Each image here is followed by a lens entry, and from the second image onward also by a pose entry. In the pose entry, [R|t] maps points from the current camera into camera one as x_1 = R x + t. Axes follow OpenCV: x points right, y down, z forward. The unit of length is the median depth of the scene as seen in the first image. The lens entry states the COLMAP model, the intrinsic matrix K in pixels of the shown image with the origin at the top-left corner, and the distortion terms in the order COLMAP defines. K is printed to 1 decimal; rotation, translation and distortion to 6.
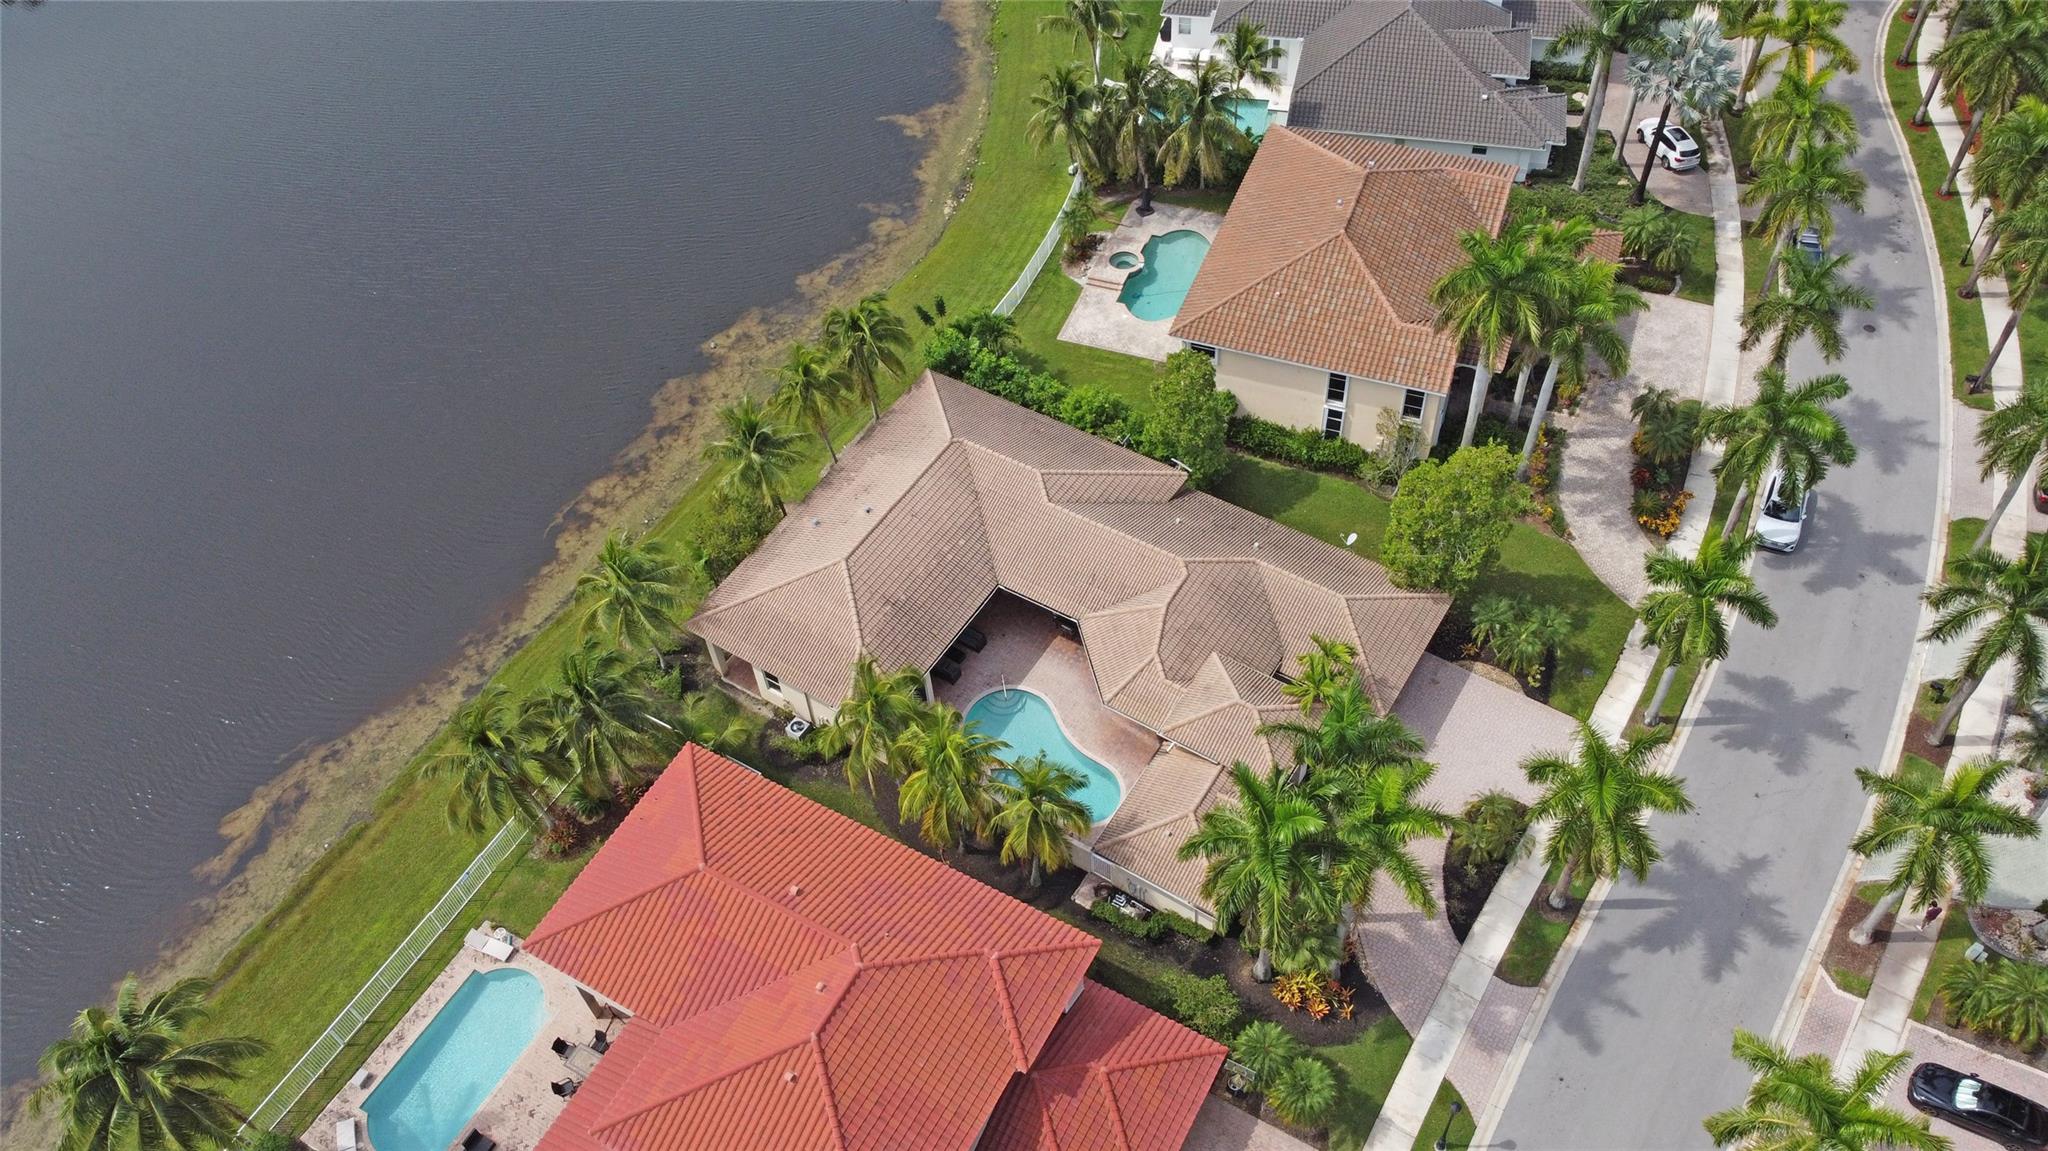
lens RADIAL K [[1566.2, 0, 1015.6], [0, 1566.2, 578.8], [0, 0, 1]] dist [-0.008618, -0.004915]
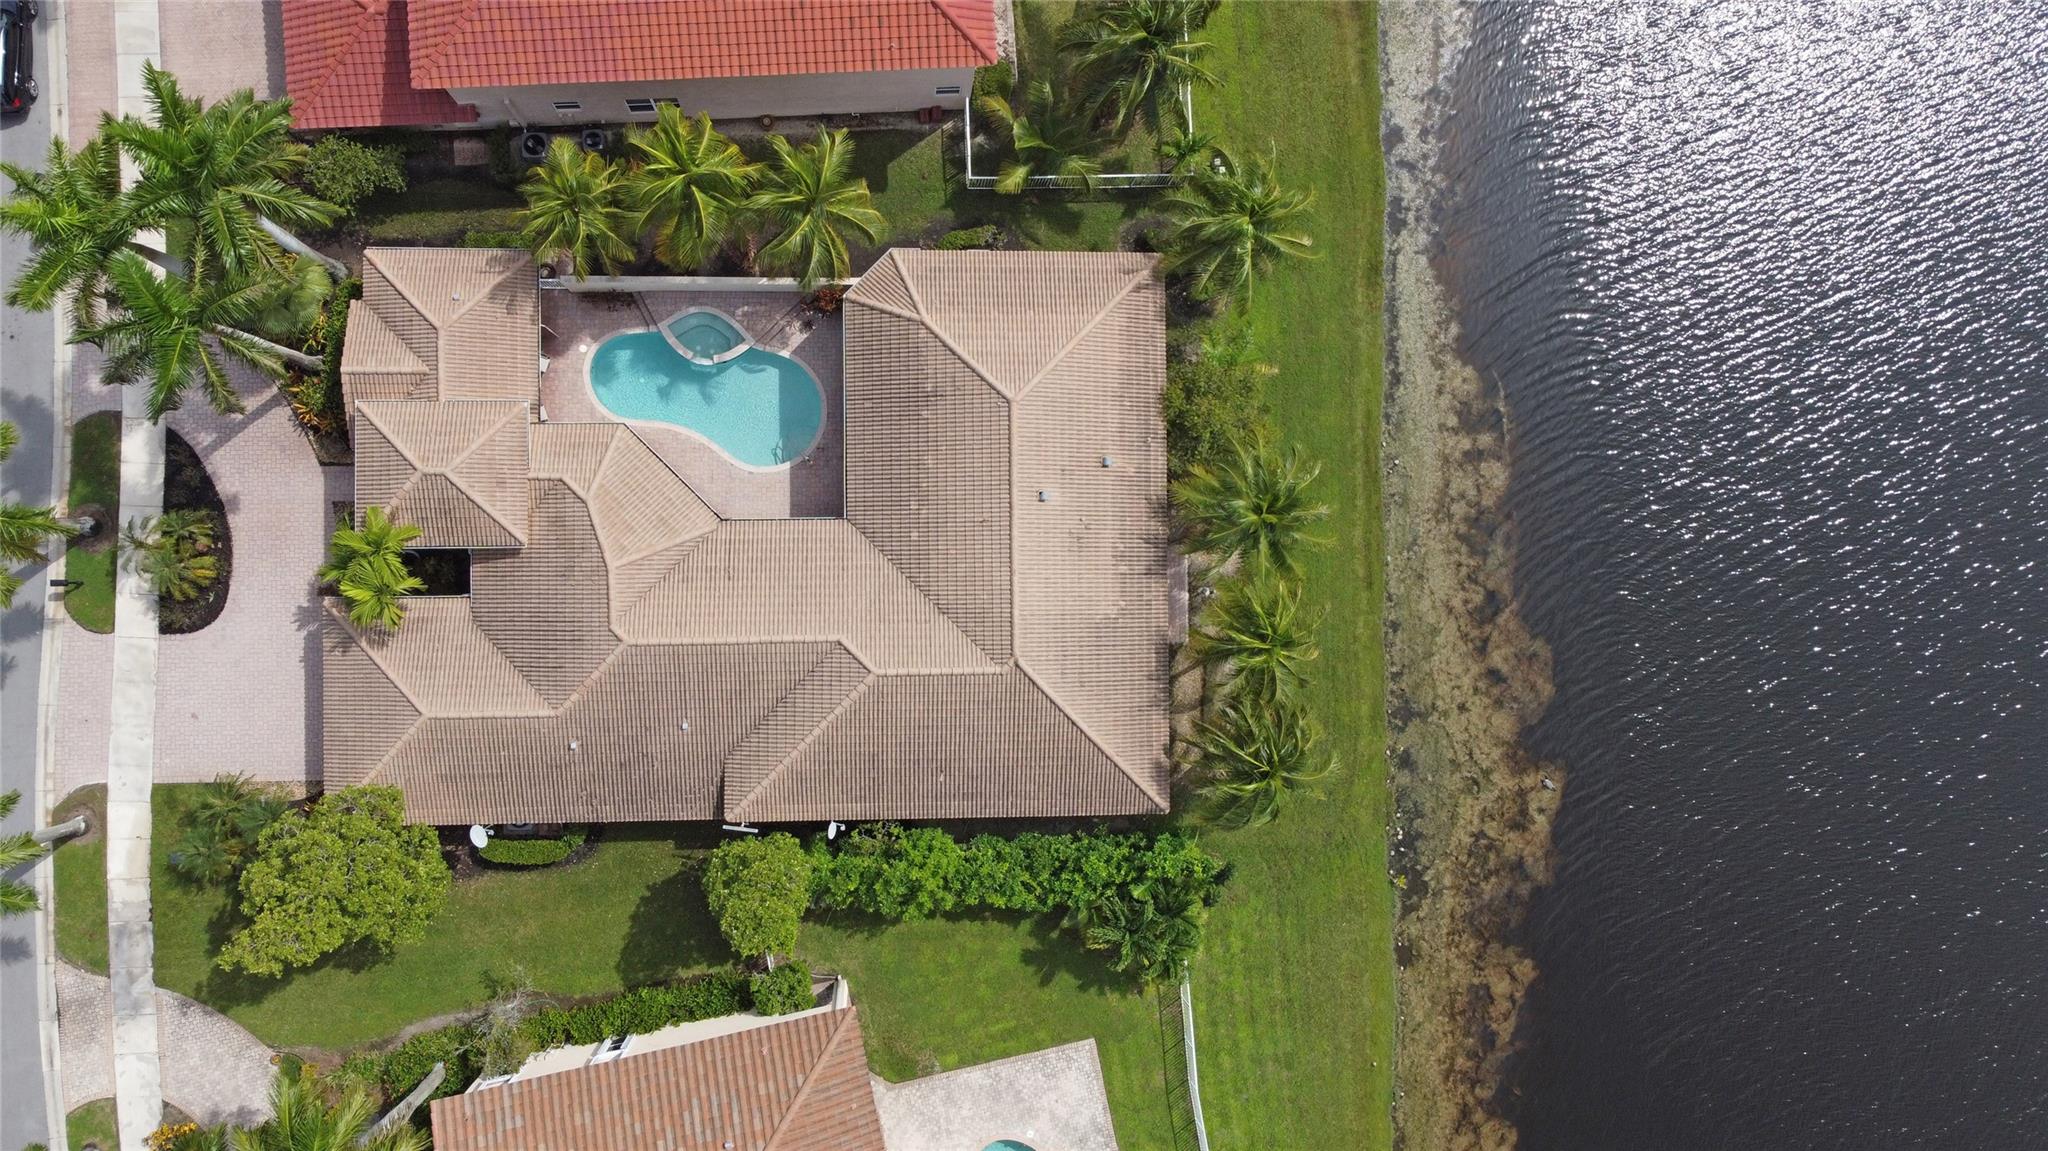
lens RADIAL K [[1566.2, 0, 1015.6], [0, 1566.2, 578.8], [0, 0, 1]] dist [-0.008618, -0.004915]
pose [[-0.836335, 0.548064, -0.013061, -0.046998], [-0.436981, -0.652061, 0.619568, -0.453516], [0.331046, 0.523873, 0.784835, 0.395803]]
